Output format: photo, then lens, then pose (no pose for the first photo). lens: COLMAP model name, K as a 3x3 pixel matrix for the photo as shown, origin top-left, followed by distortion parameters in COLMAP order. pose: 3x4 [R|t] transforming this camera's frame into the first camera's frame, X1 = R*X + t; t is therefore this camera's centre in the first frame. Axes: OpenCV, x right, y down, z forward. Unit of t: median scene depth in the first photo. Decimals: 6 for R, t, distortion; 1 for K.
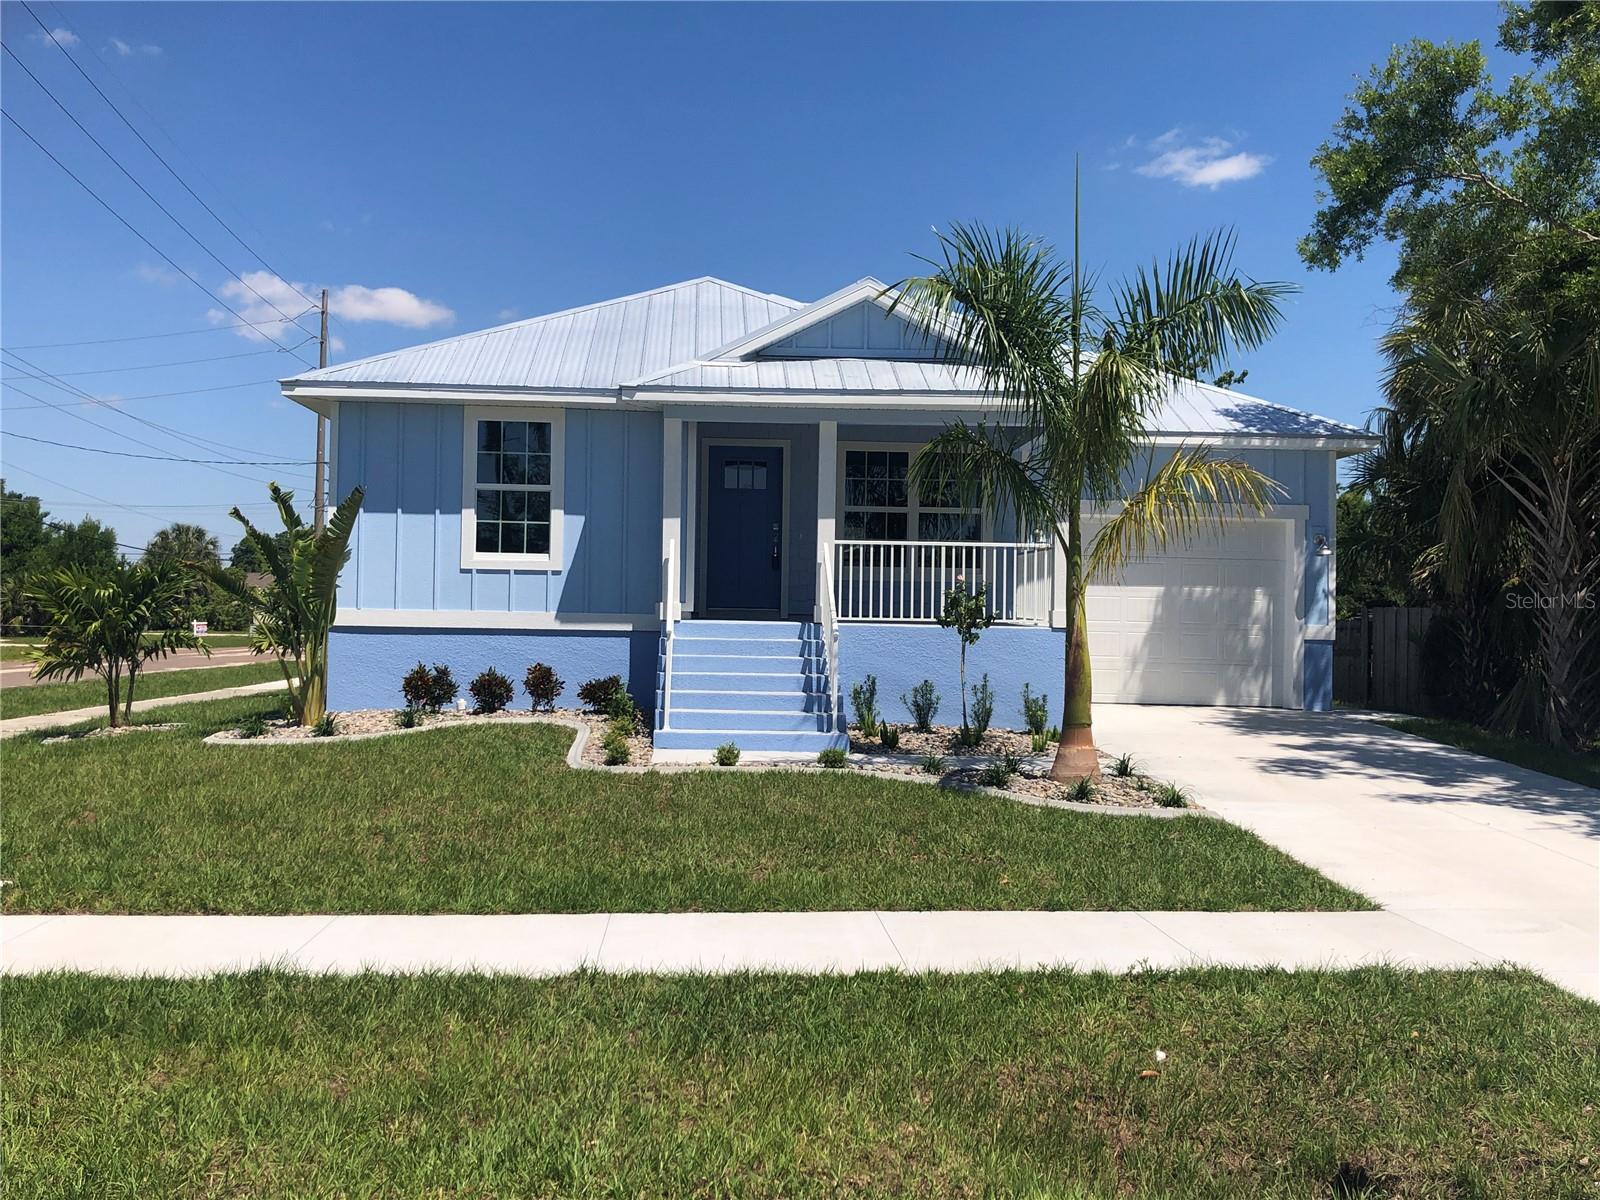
lens RADIAL K [[1530.2, 0, 800.0], [0, 1530.2, 600.0], [0, 0, 1]] dist [0.081858, -0.126961]
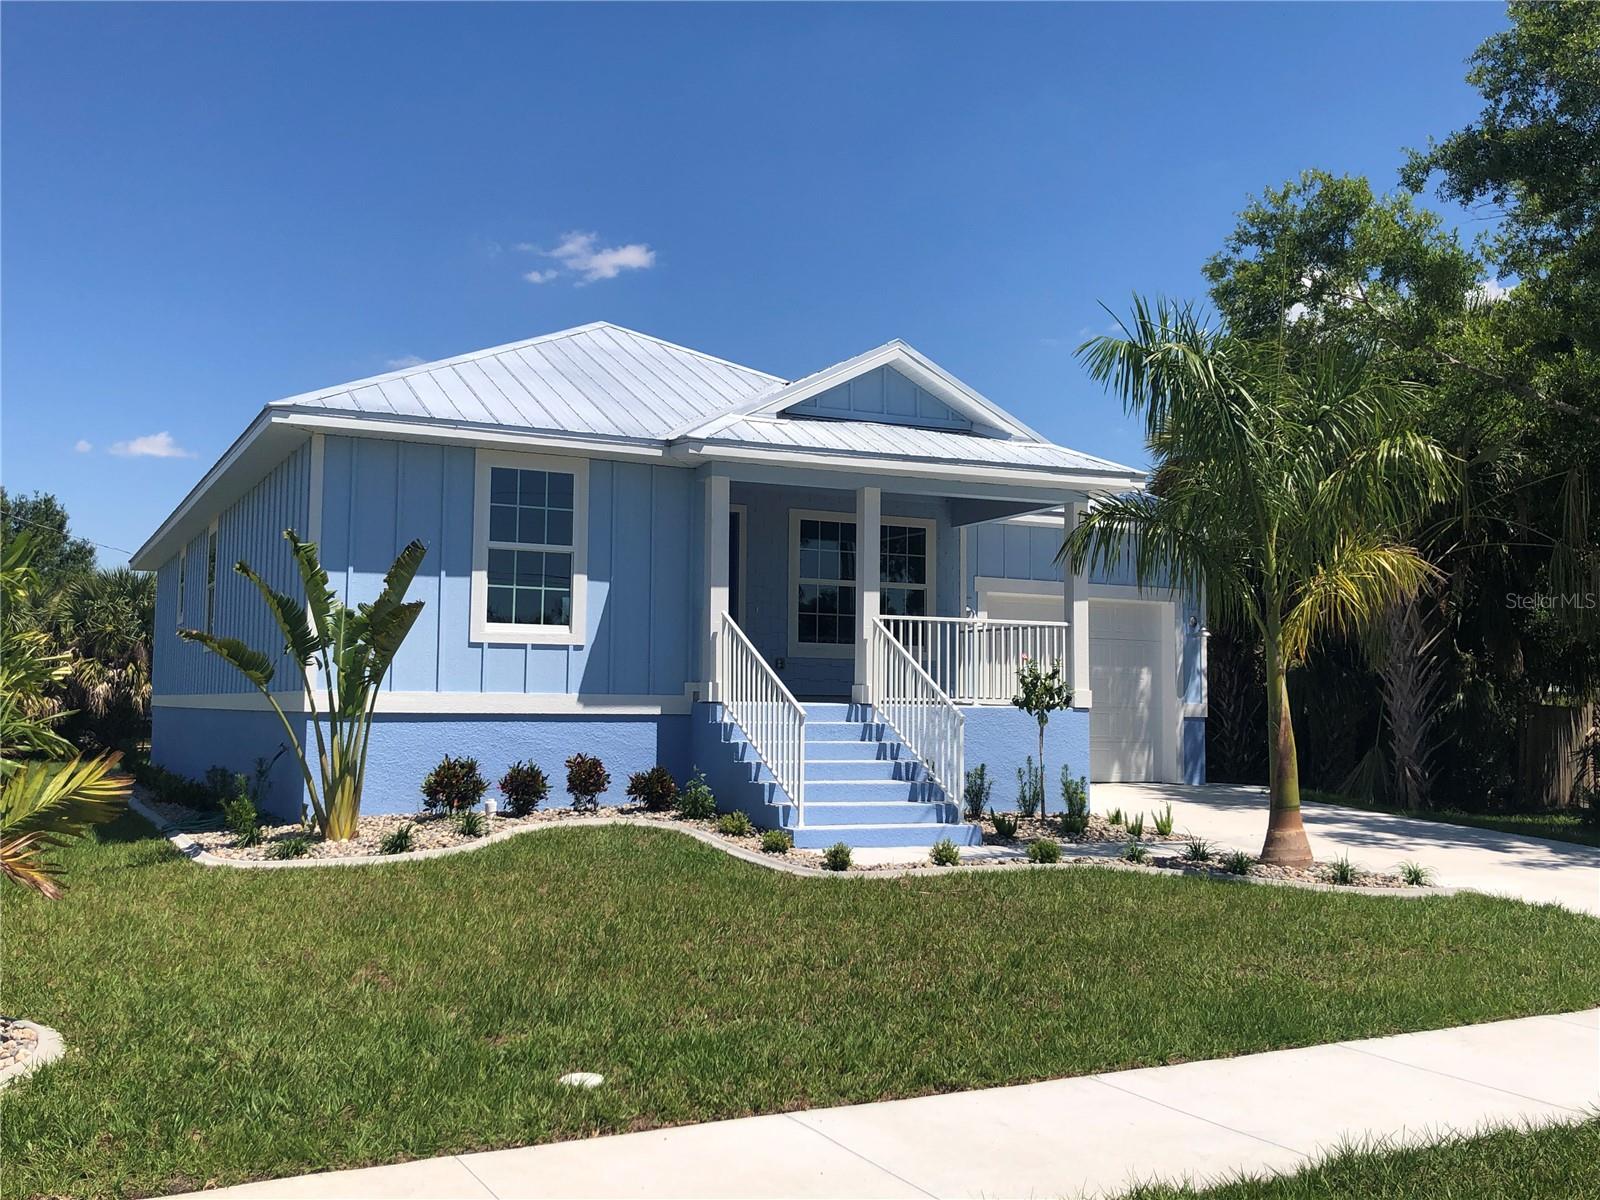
lens RADIAL K [[1530.2, 0, 800.0], [0, 1530.2, 600.0], [0, 0, 1]] dist [0.081858, -0.126961]
pose [[0.916169, 0.019603, 0.400313, -0.390377], [-0.001322, 0.998946, -0.045890, -0.005199], [-0.400791, 0.041513, 0.915229, 0.161369]]
